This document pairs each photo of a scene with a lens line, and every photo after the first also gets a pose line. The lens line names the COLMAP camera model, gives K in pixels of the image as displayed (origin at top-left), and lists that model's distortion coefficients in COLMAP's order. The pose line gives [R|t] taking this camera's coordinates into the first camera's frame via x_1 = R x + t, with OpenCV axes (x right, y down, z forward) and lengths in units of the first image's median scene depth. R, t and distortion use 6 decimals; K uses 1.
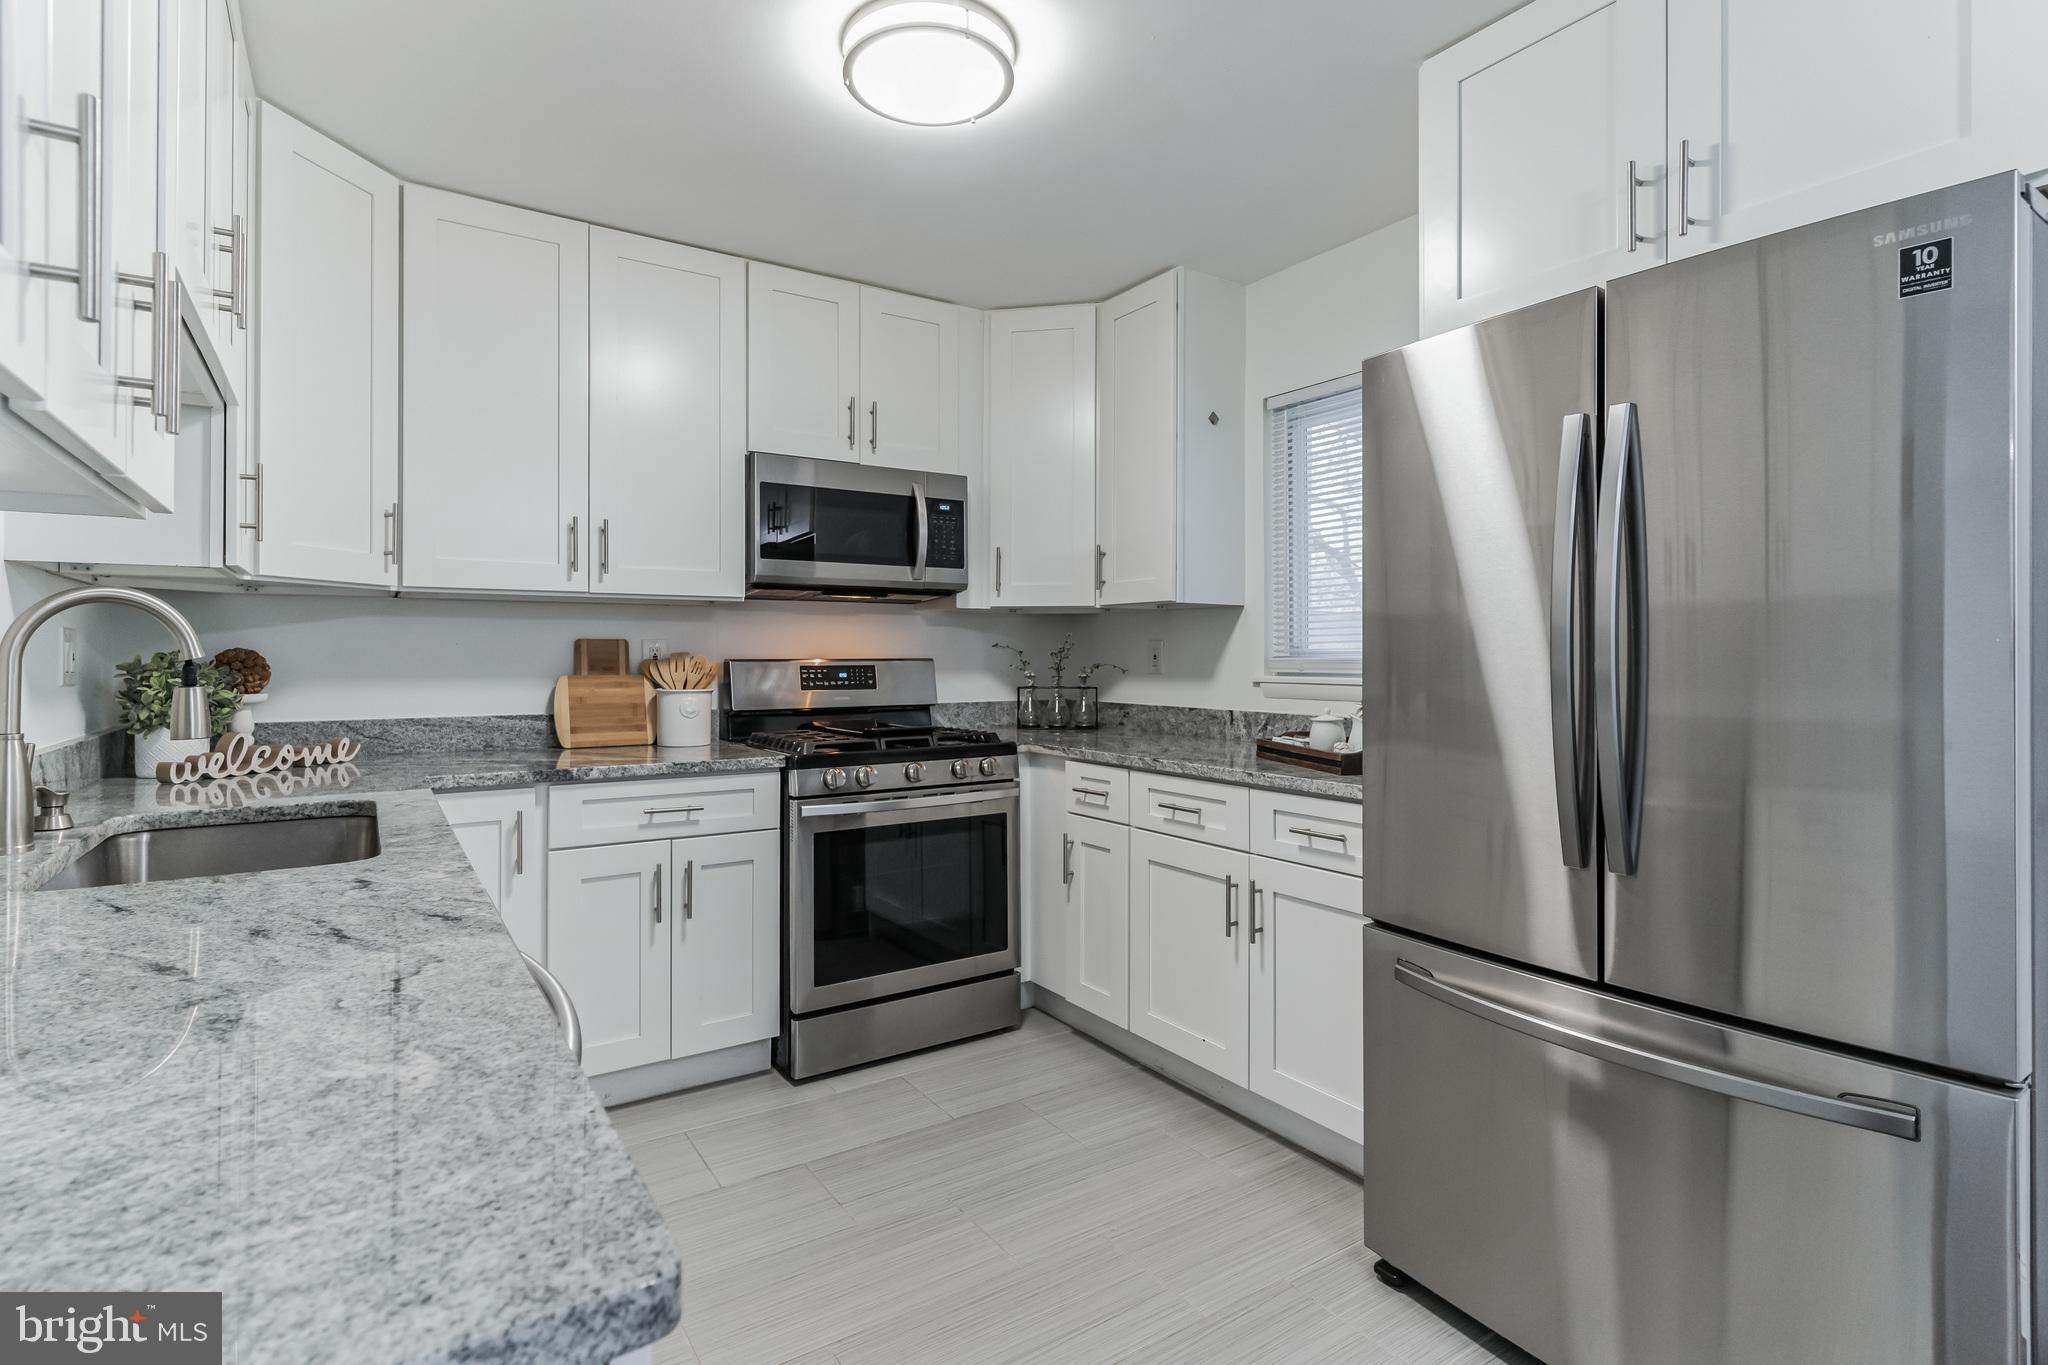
lens RADIAL K [[991.0, 0, 1012.9], [0, 991.0, 648.5], [0, 0, 1]] dist [-0.000281, 0.000283]
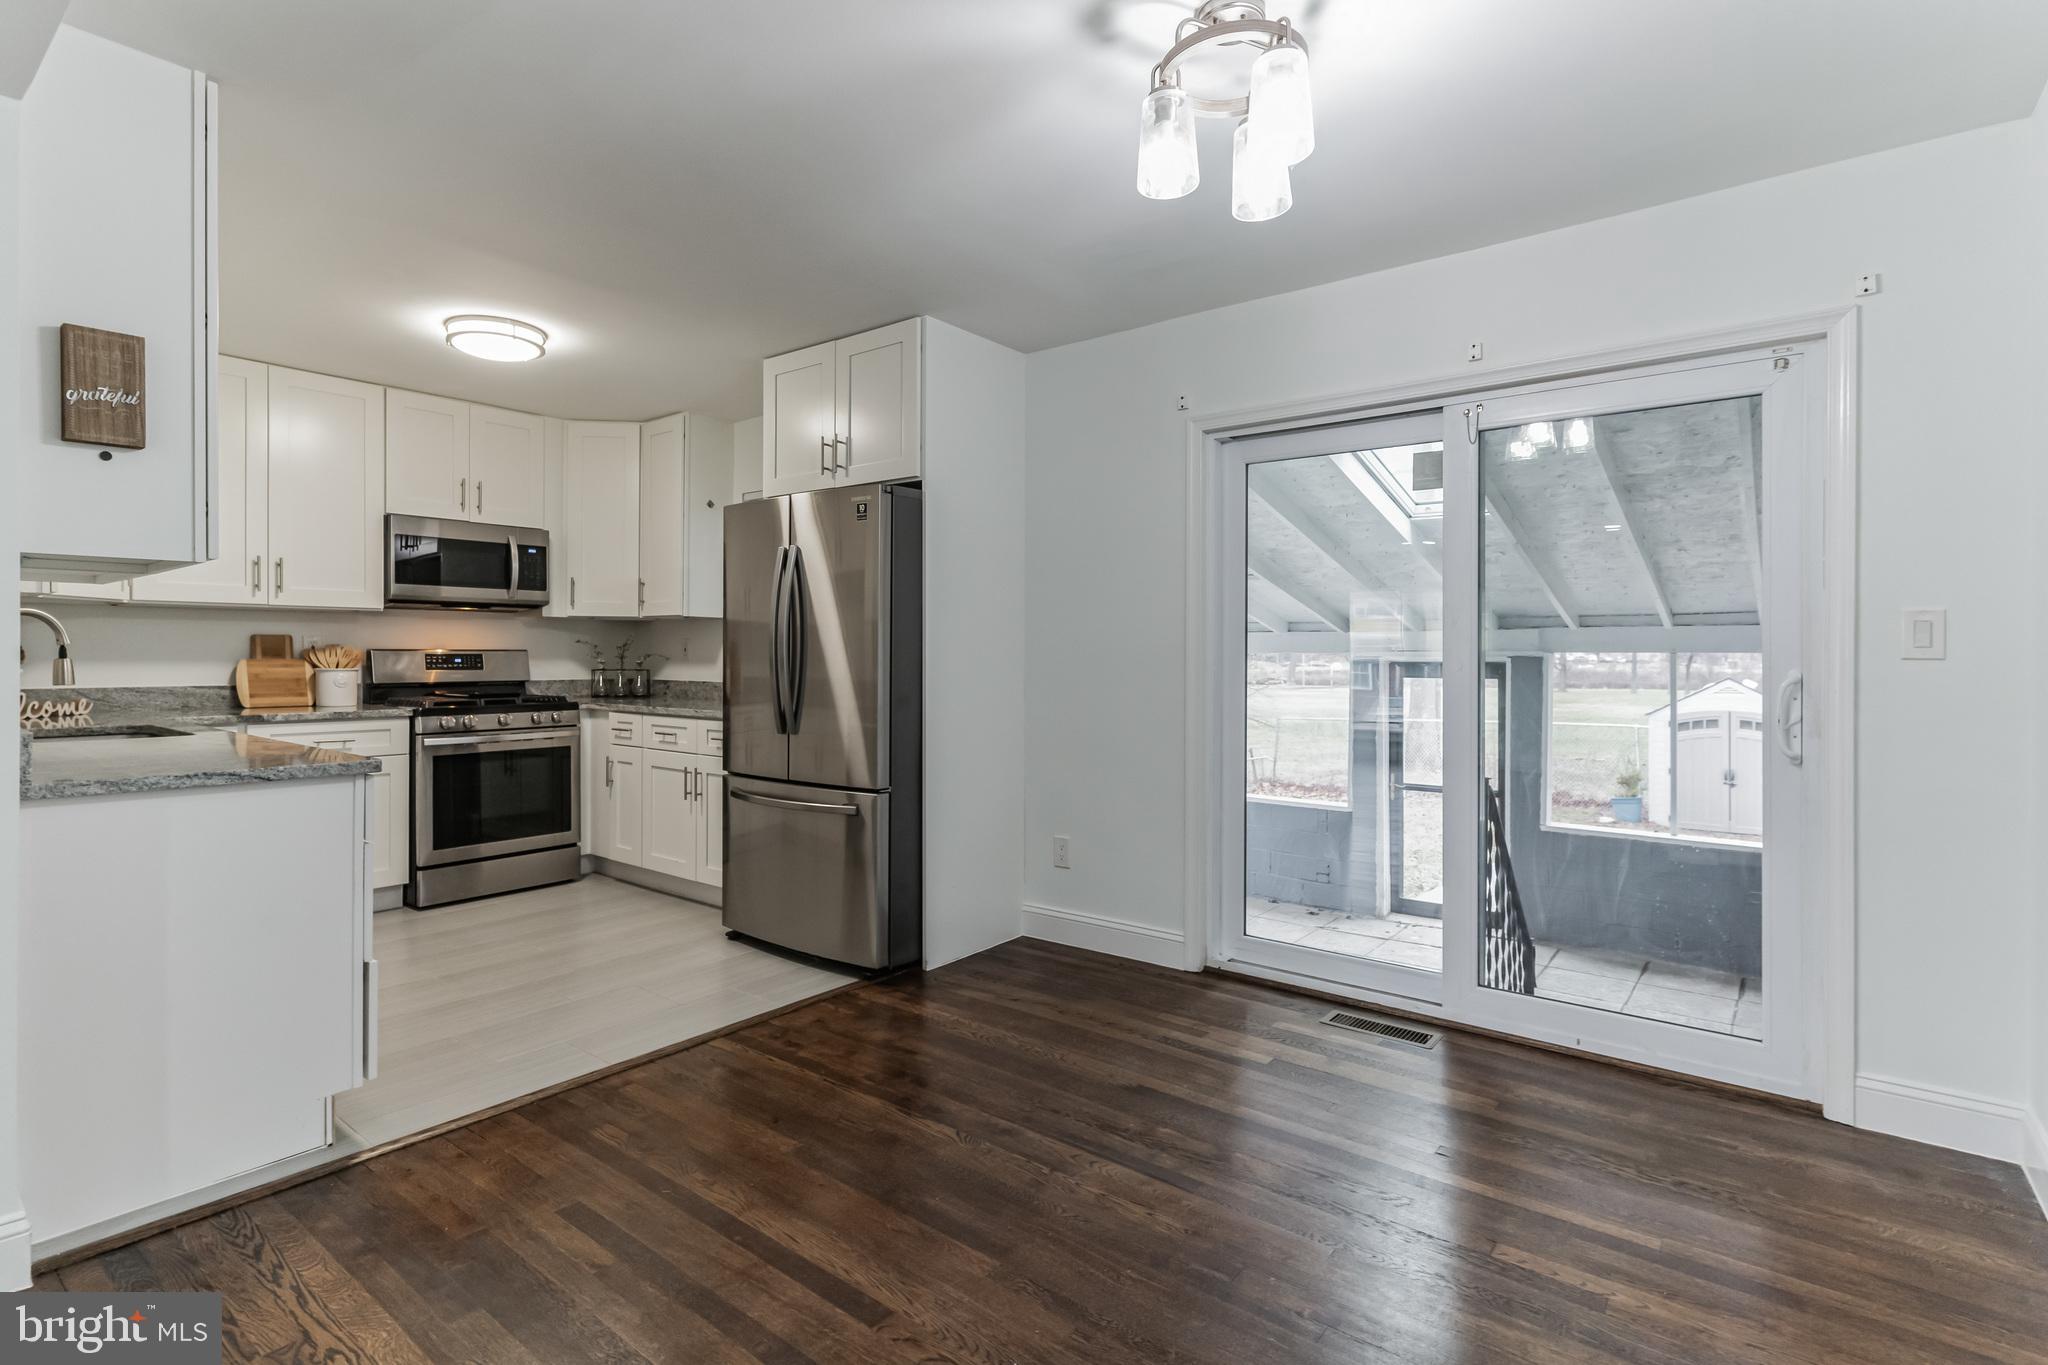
lens RADIAL K [[984.7, 0, 1007.1], [0, 984.7, 658.7], [0, 0, 1]] dist [0.001785, 0.000970]
pose [[0.952195, 0.002439, 0.305480, 0.193415], [-0.006279, 0.999913, 0.011588, 0.002403], [-0.305425, -0.012952, 0.952128, -0.789533]]
